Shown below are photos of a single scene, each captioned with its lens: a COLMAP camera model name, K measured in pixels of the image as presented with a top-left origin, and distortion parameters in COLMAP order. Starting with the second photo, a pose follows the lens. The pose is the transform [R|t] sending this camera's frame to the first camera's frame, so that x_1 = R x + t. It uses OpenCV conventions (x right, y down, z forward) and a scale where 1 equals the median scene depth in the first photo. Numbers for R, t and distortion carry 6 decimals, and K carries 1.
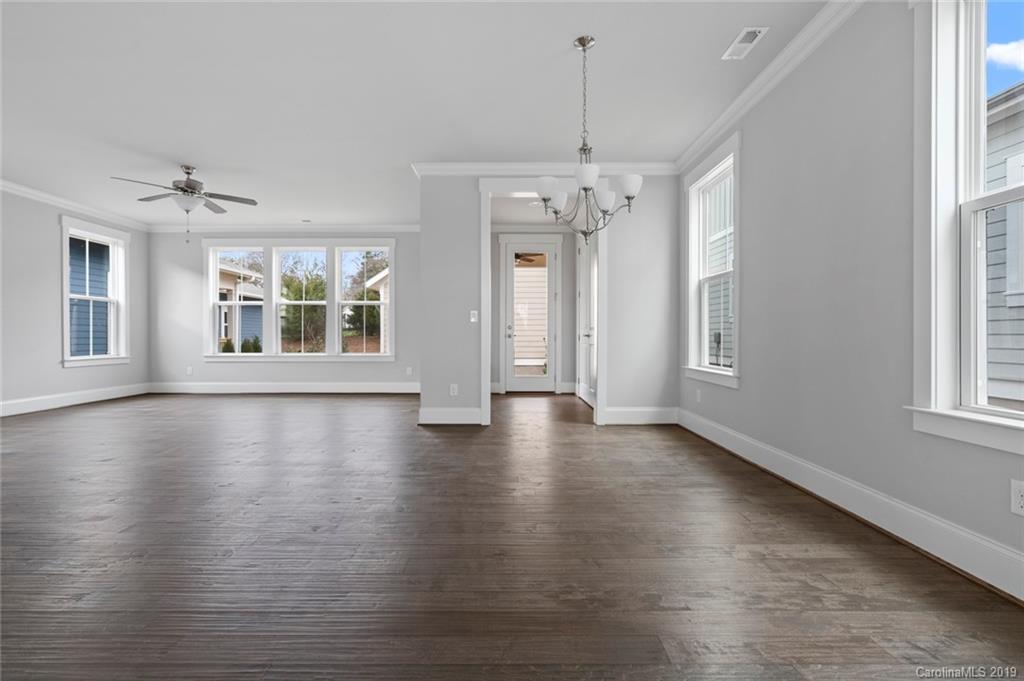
lens RADIAL K [[460.5, 0, 506.6], [0, 460.5, 338.9], [0, 0, 1]] dist [-0.000187, 0.000069]
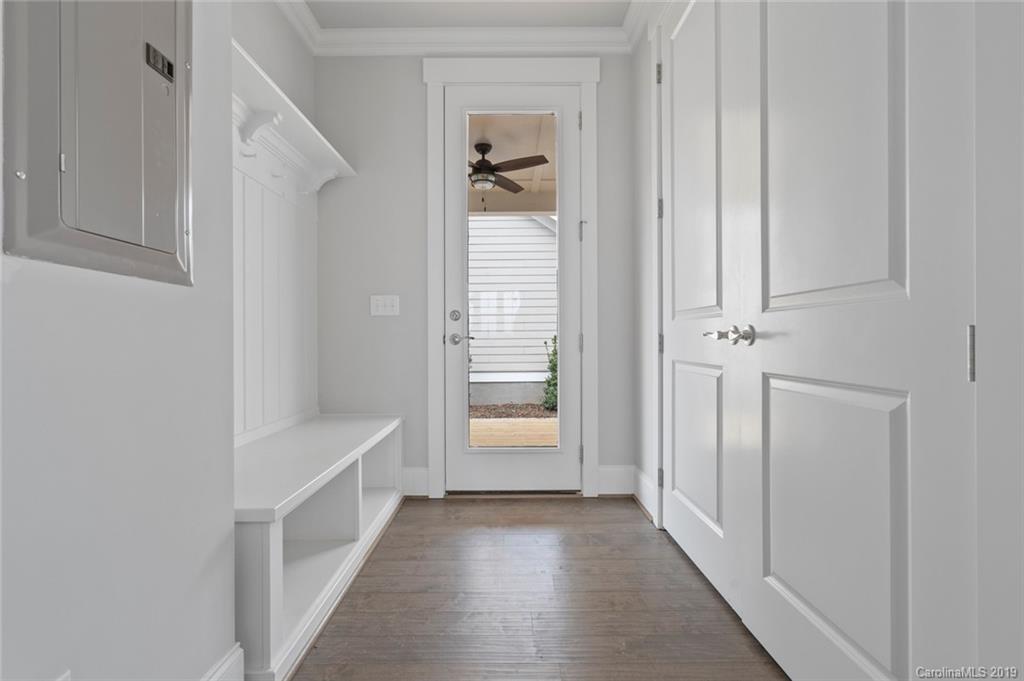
lens RADIAL K [[460.5, 0, 506.6], [0, 460.5, 338.9], [0, 0, 1]] dist [-0.000187, 0.000069]
pose [[0.999991, -0.004220, 0.000816, 0.051499], [0.004225, 0.999968, -0.006831, -0.004224], [-0.000787, 0.006834, 0.999976, 0.707966]]
